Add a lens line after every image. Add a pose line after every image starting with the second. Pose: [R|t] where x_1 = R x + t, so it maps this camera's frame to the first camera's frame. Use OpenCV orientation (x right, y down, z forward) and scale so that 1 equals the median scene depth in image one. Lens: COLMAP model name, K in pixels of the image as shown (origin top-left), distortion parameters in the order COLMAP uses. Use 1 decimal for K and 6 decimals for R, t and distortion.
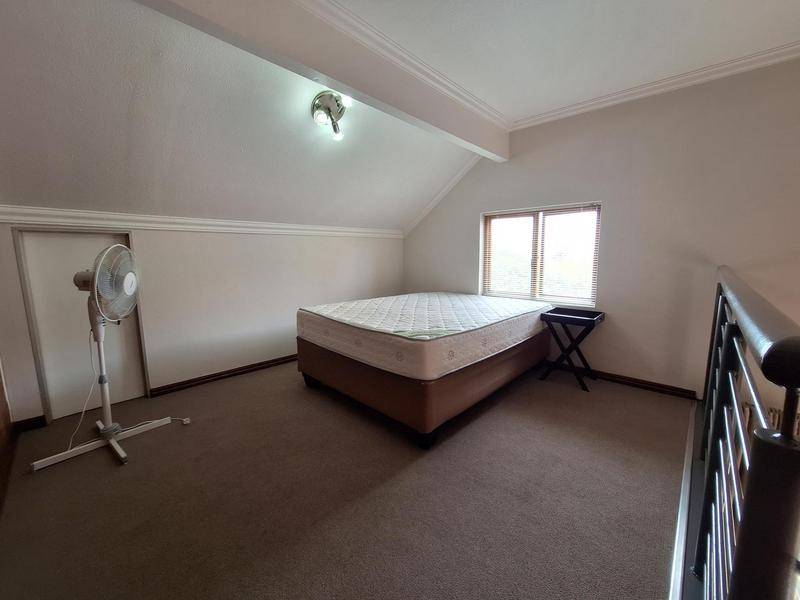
lens RADIAL K [[317.7, 0, 402.1], [0, 317.7, 296.4], [0, 0, 1]] dist [-0.006871, 0.003929]
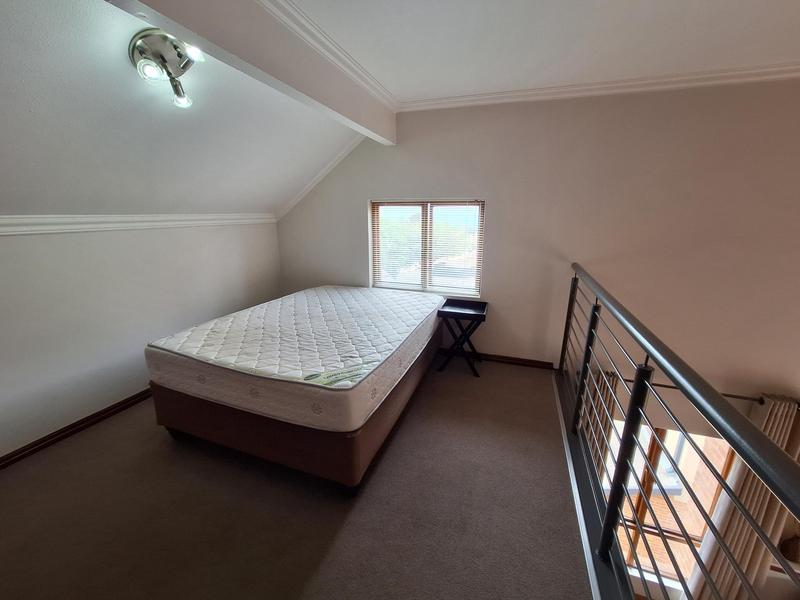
lens RADIAL K [[317.7, 0, 402.1], [0, 317.7, 296.4], [0, 0, 1]] dist [-0.006871, 0.003929]
pose [[0.914095, -0.096425, 0.393869, -0.069132], [0.046931, 0.989946, 0.133436, -0.138325], [-0.402775, -0.103489, 0.909429, 0.126749]]
